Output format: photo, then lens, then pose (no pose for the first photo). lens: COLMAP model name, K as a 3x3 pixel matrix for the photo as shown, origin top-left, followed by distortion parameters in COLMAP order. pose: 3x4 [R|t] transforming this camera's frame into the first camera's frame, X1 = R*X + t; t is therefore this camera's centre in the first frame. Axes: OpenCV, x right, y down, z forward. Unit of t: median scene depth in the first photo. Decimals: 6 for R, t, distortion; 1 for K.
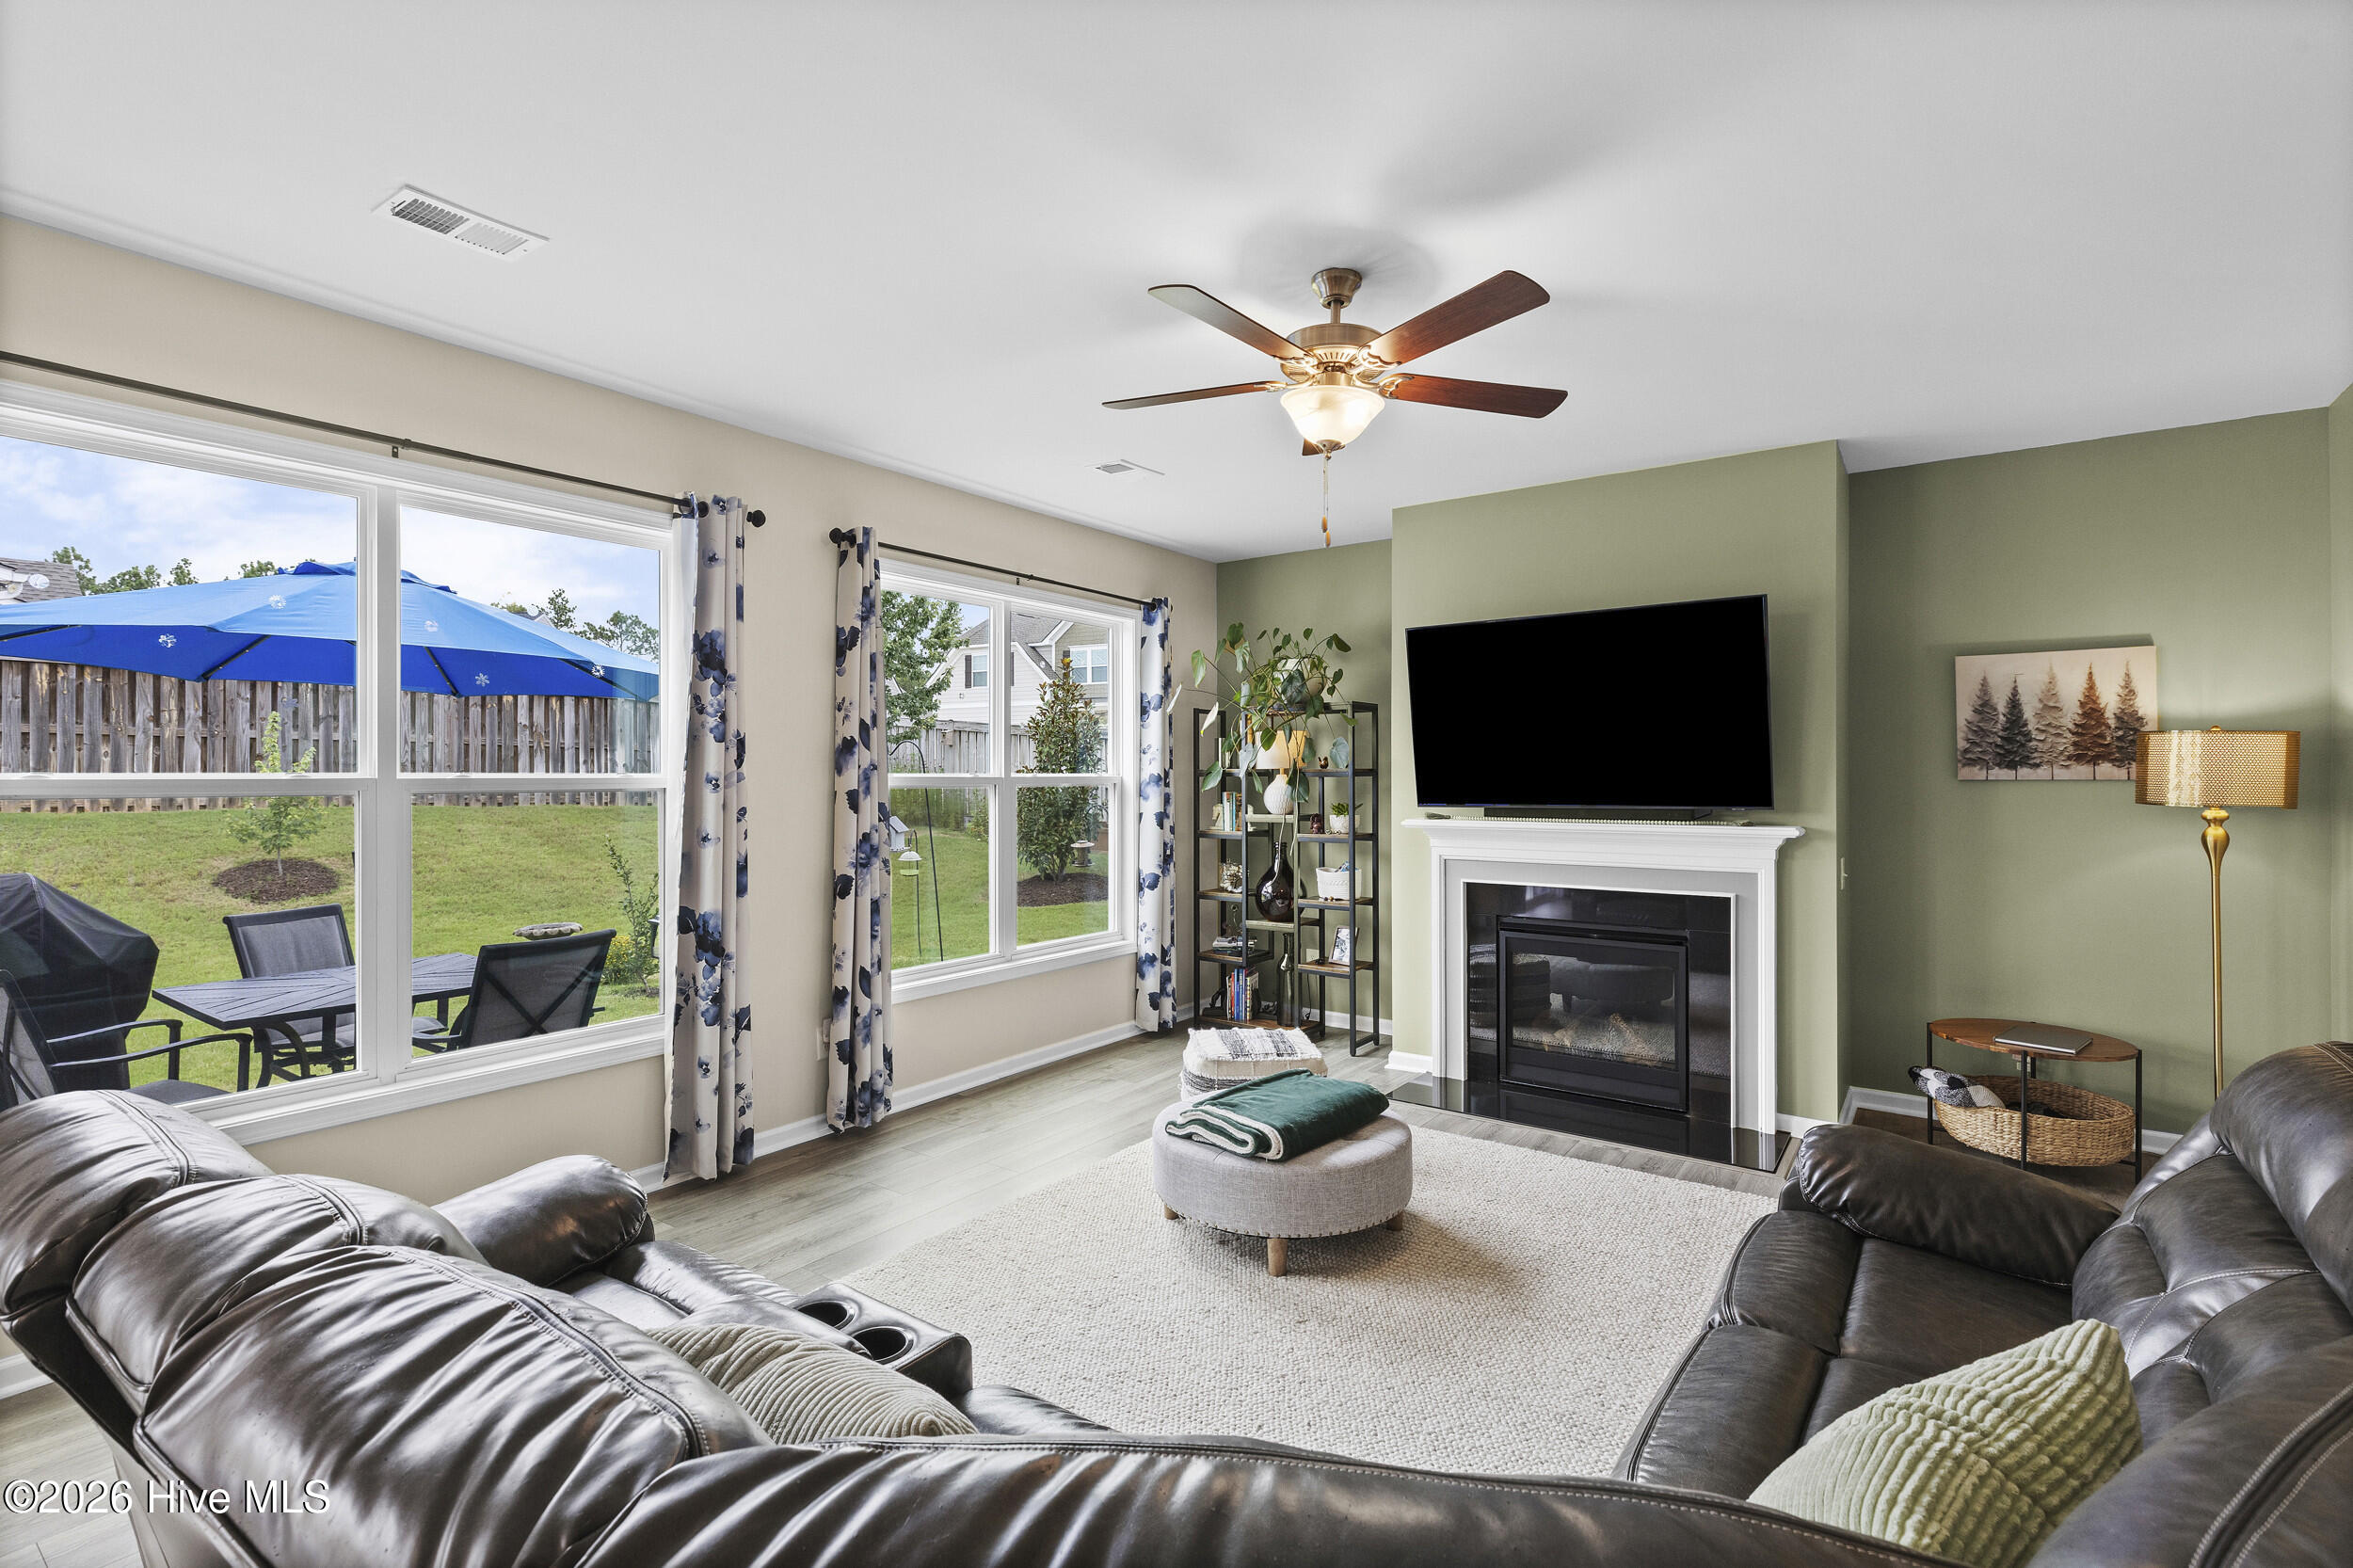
lens RADIAL K [[1073.9, 0, 1169.2], [0, 1073.9, 772.9], [0, 0, 1]] dist [-0.003104, 0.000647]
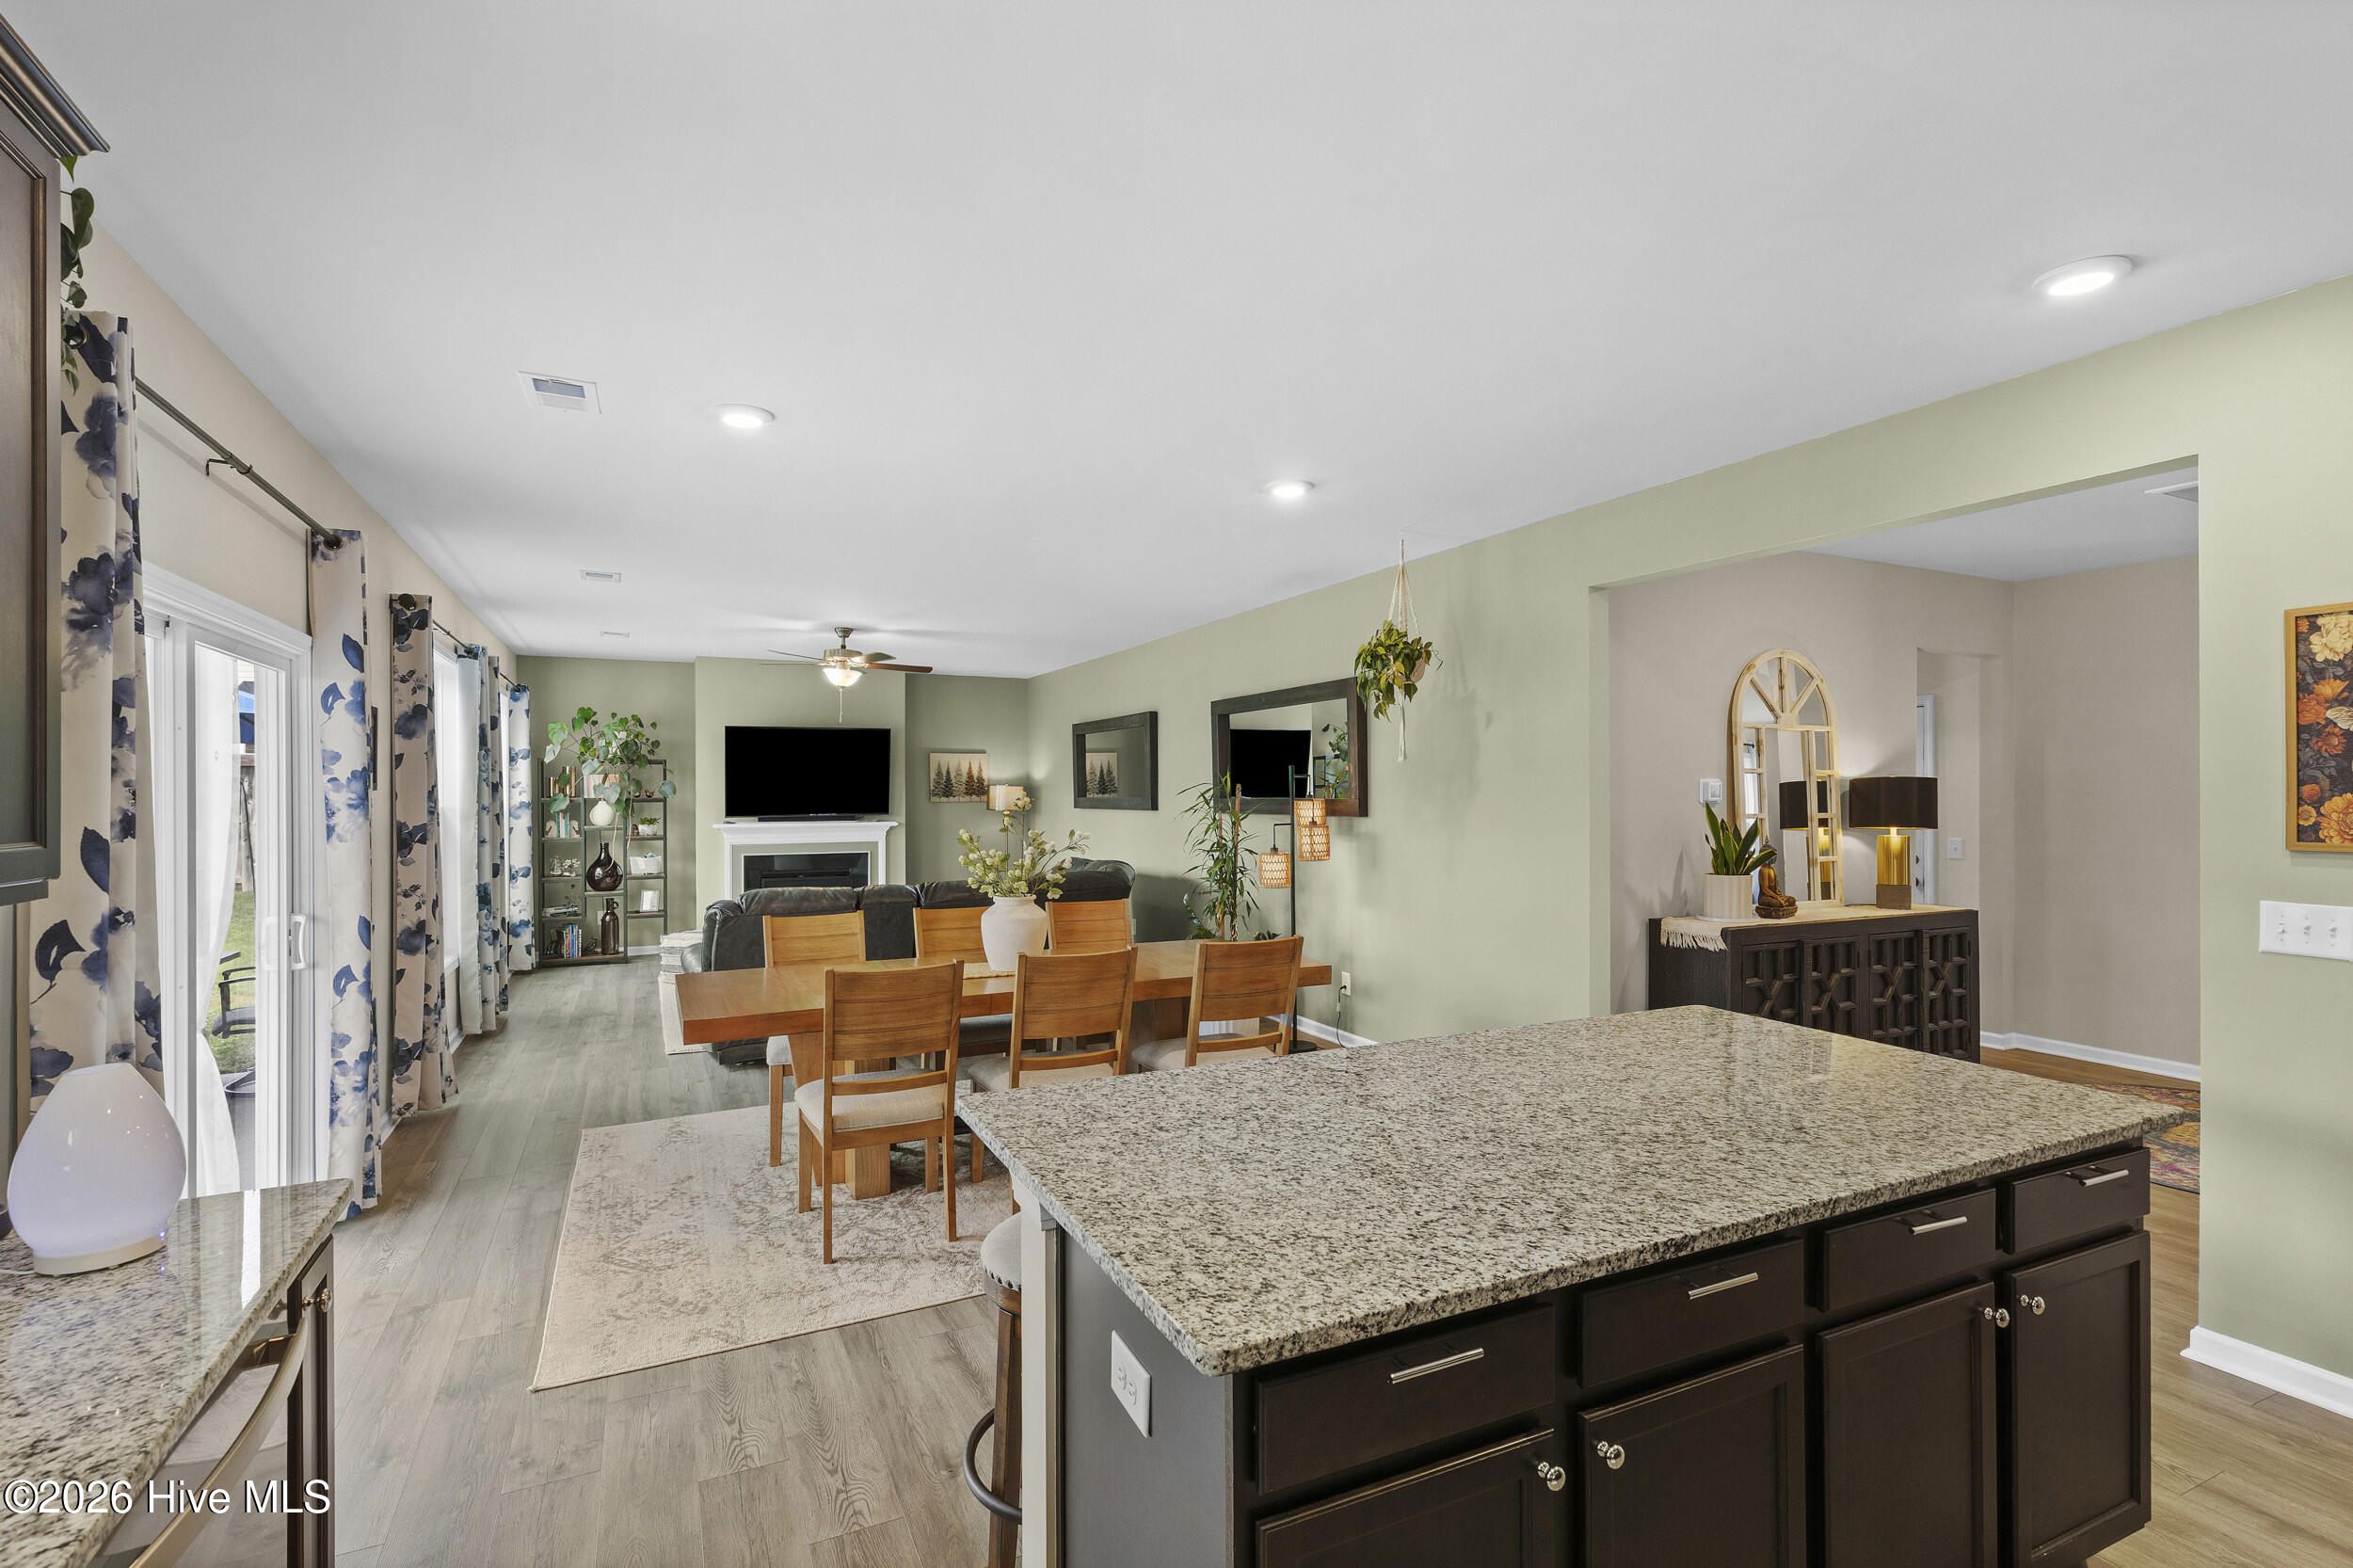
lens RADIAL K [[1073.9, 0, 1172.9], [0, 1073.9, 795.7], [0, 0, 1]] dist [-0.003104, 0.000647]
pose [[0.478235, -0.002169, 0.878229, -1.218495], [-0.000429, 0.999996, 0.002703, -0.015039], [-0.878232, -0.001670, 0.478233, -0.712109]]
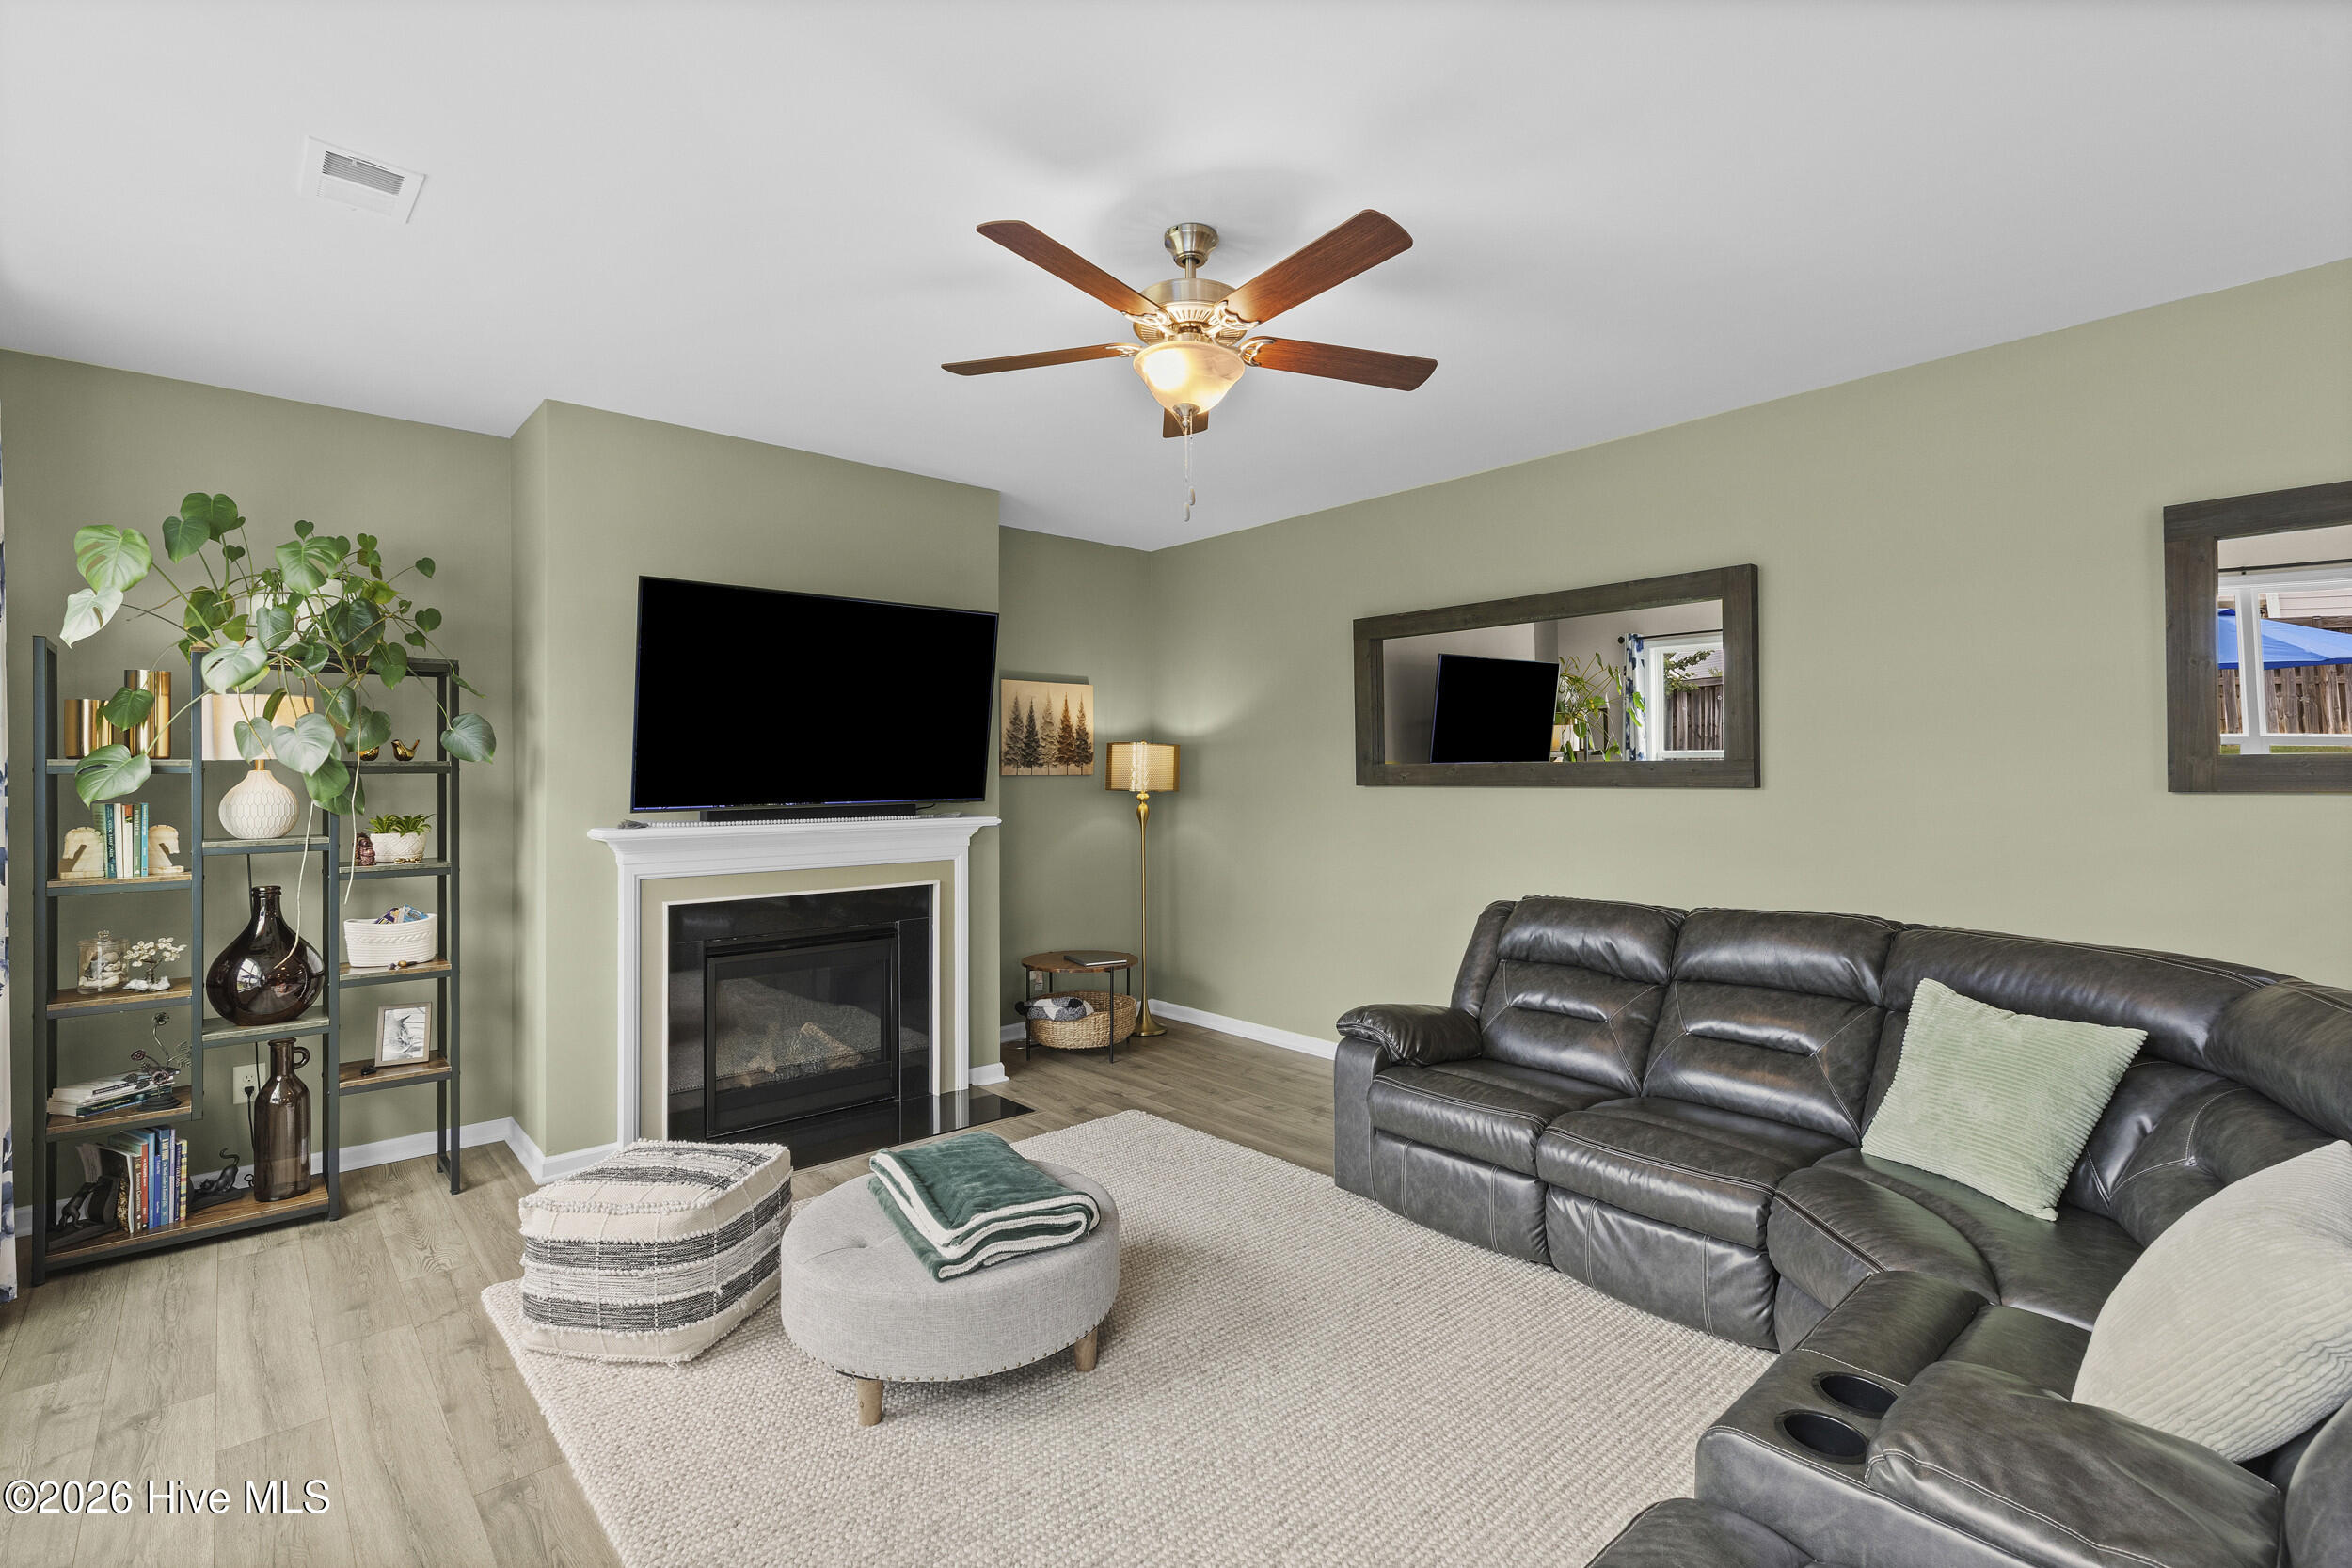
lens RADIAL K [[1073.3, 0, 1174.2], [0, 1073.3, 769.3], [0, 0, 1]] dist [-0.003104, 0.000647]
pose [[0.216261, 0.007024, 0.976310, -0.477971], [0.004167, 0.999958, -0.008117, 0.010440], [-0.976327, 0.005824, 0.216222, 0.525505]]
